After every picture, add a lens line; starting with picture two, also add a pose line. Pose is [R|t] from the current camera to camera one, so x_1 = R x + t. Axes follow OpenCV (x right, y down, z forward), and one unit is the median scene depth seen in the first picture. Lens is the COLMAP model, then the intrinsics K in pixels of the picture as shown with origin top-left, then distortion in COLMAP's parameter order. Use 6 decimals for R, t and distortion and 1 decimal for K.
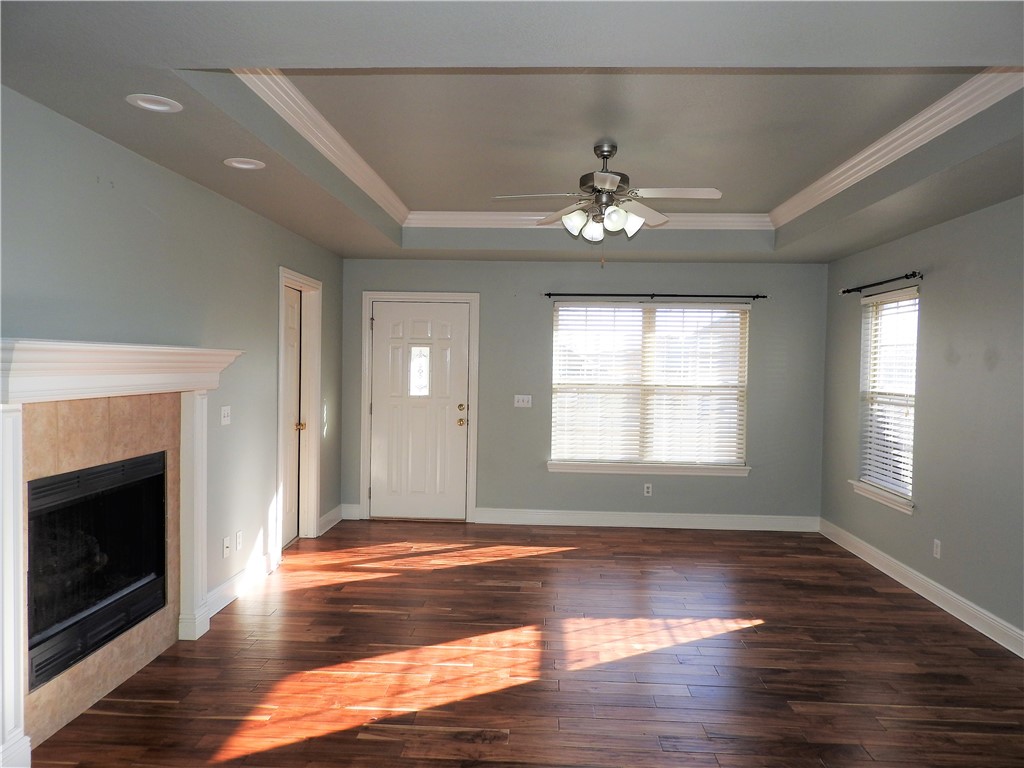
lens RADIAL K [[727.8, 0, 512.0], [0, 727.8, 384.0], [0, 0, 1]] dist [0.001007, 0.002256]
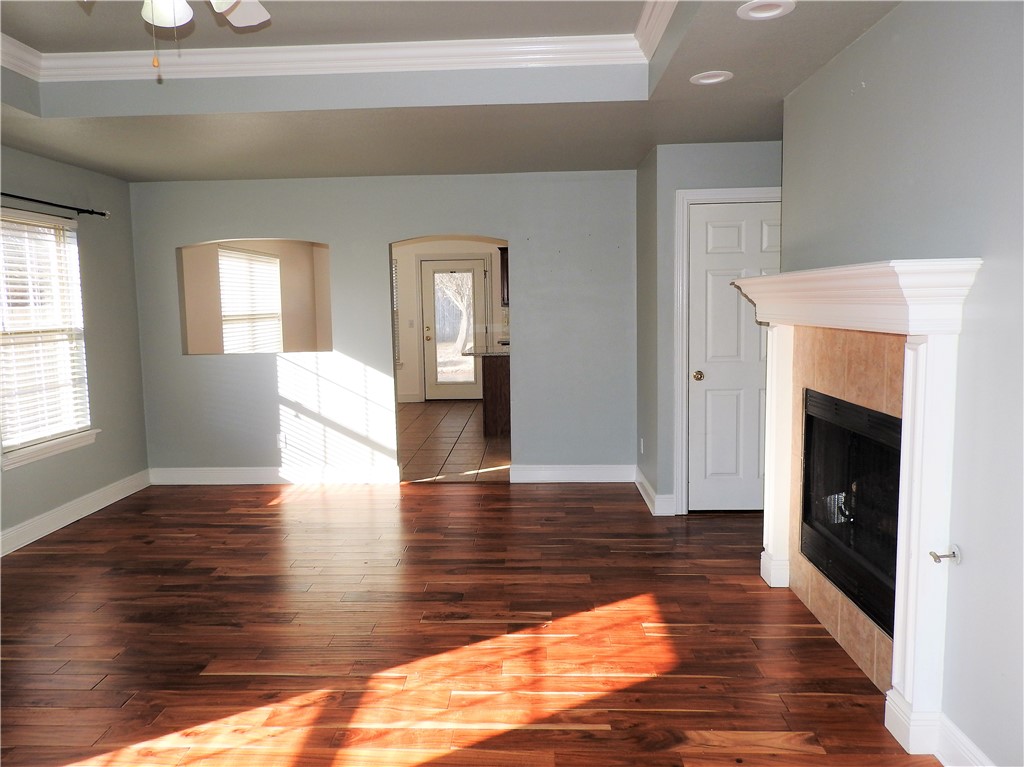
lens RADIAL K [[727.8, 0, 512.0], [0, 727.8, 383.5], [0, 0, 1]] dist [0.001007, 0.002256]
pose [[-0.999795, 0.005552, -0.019472, -0.107999], [0.002908, 0.991074, 0.133282, -0.034433], [0.020038, 0.133198, -0.990887, 1.778053]]
